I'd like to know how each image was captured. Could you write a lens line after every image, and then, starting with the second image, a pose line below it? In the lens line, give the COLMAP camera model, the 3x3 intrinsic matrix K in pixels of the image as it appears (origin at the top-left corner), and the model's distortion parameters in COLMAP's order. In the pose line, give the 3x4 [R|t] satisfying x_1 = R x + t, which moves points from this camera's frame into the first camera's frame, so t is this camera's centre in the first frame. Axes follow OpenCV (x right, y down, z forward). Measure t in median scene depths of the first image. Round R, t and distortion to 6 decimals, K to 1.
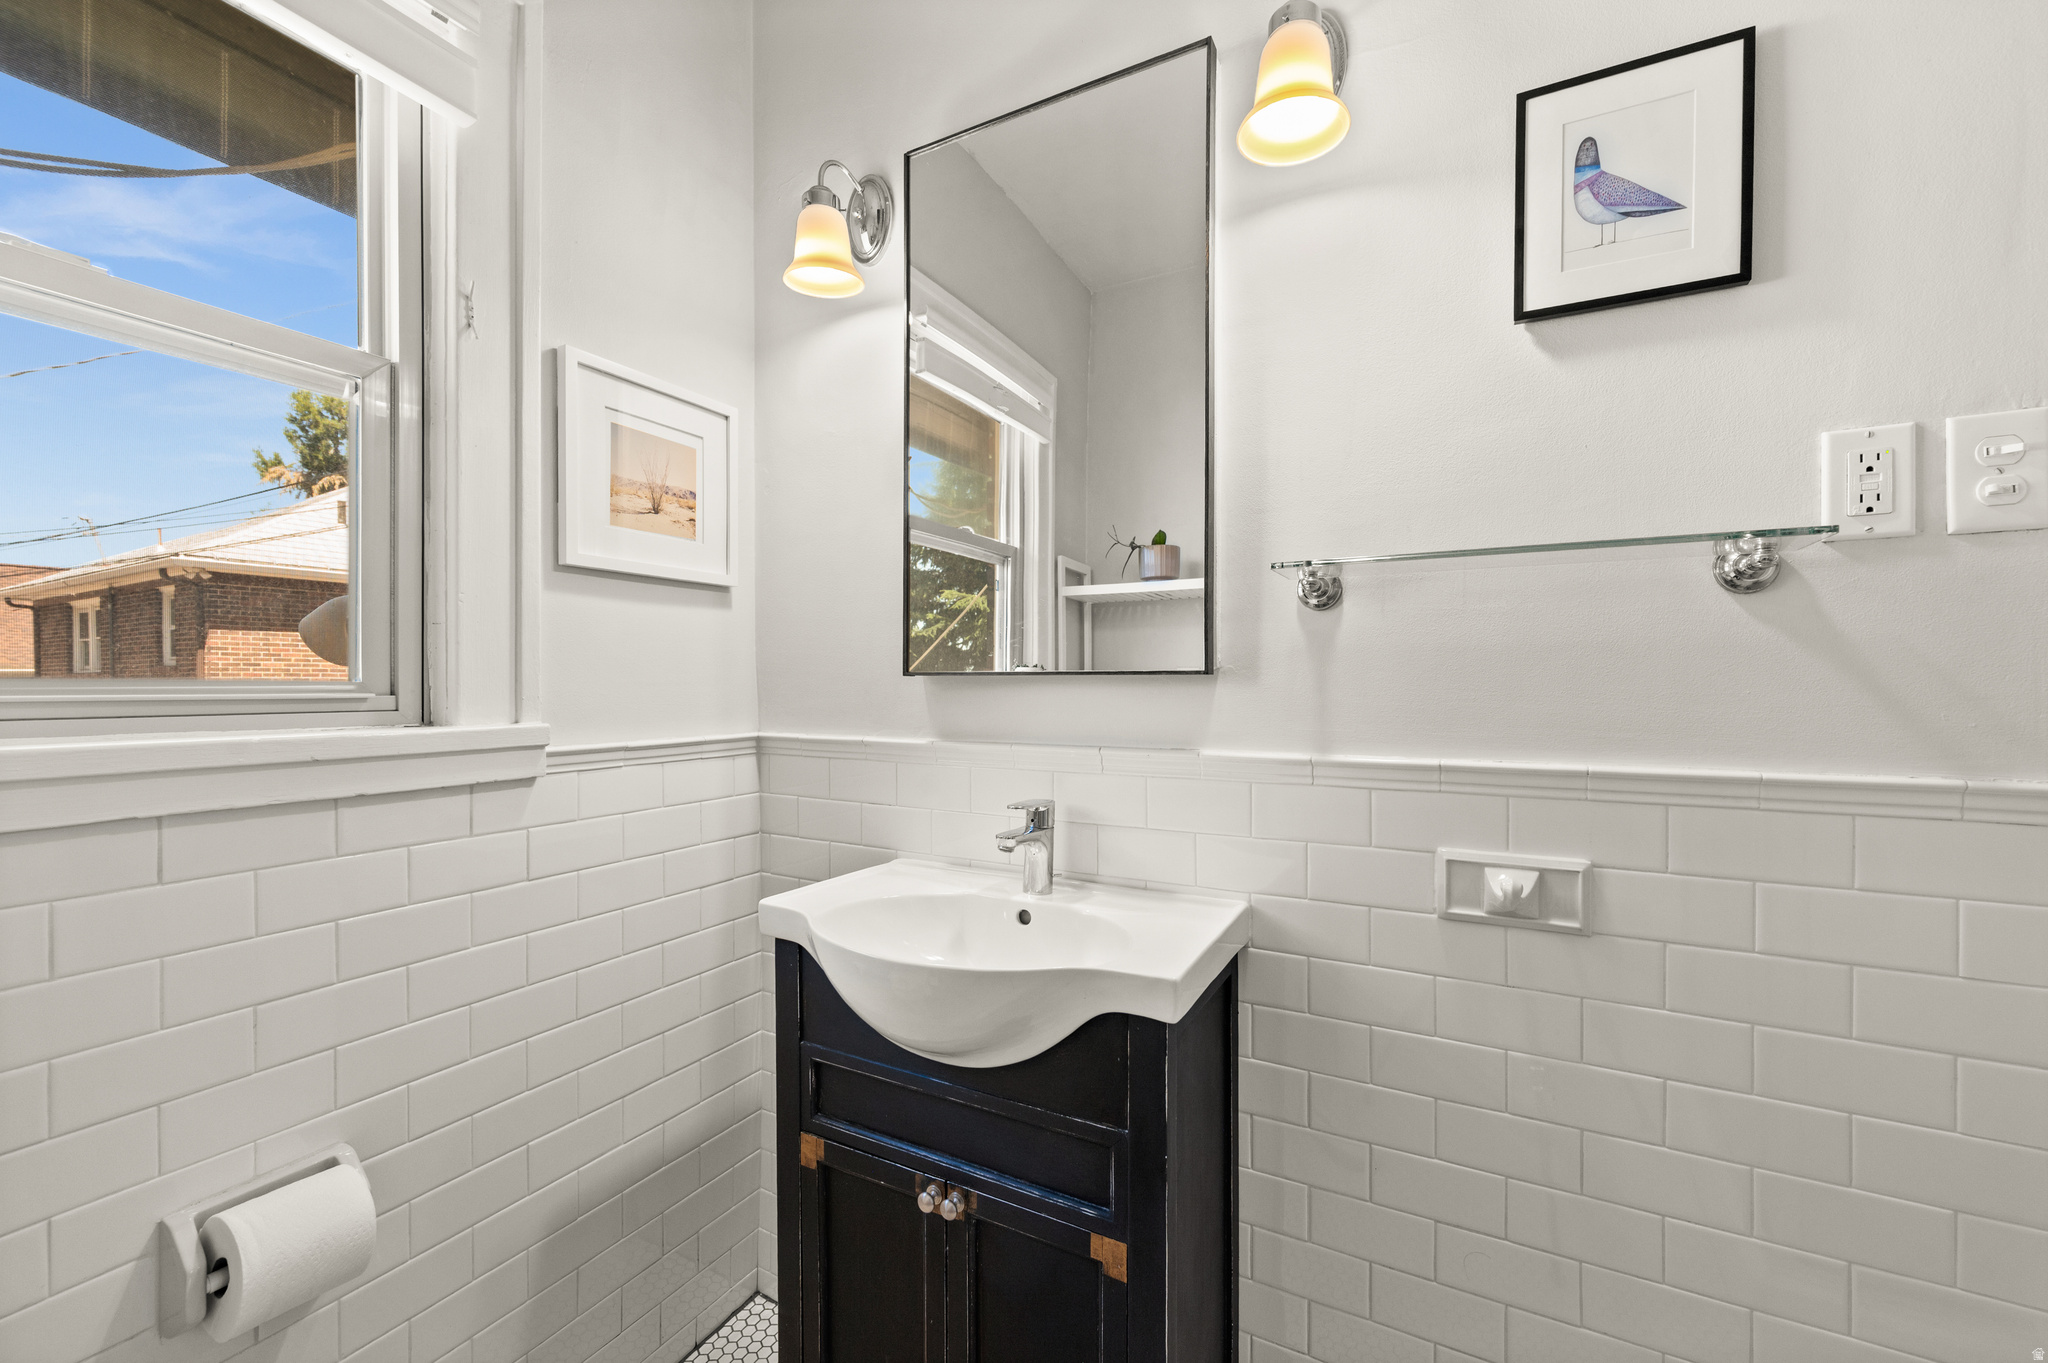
lens RADIAL K [[840.7, 0, 1020.5], [0, 840.7, 687.2], [0, 0, 1]] dist [-0.002119, -0.000446]
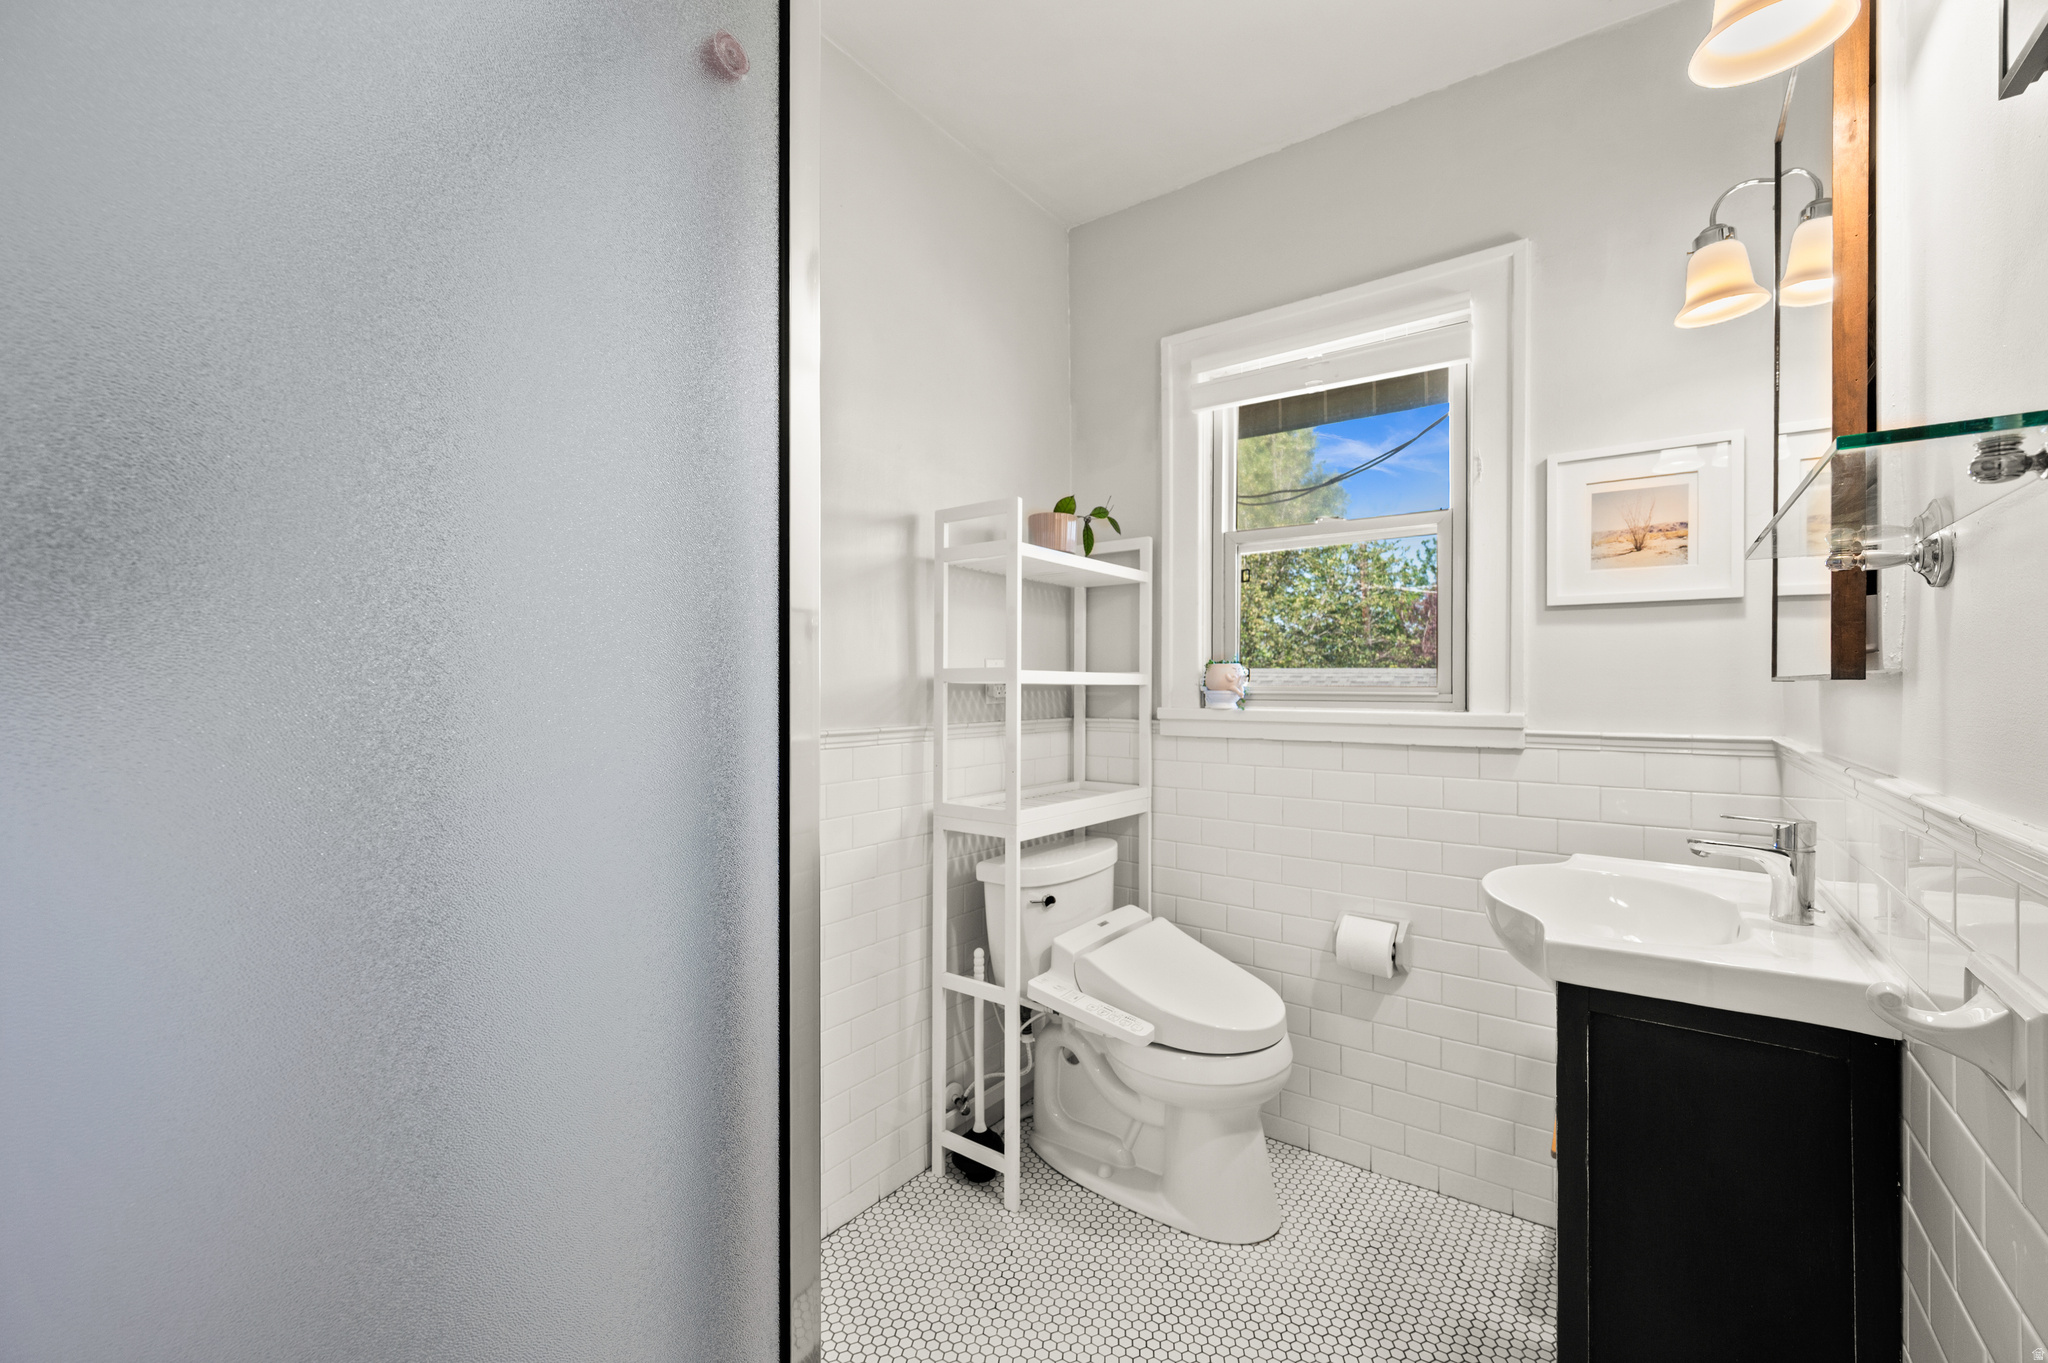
lens RADIAL K [[840.7, 0, 1022.9], [0, 840.7, 683.8], [0, 0, 1]] dist [-0.002119, -0.000446]
pose [[-0.138610, -0.003289, -0.990342, 0.923044], [-0.008647, 0.999960, -0.002111, 0.000165], [0.990309, 0.008270, -0.138633, 0.273325]]
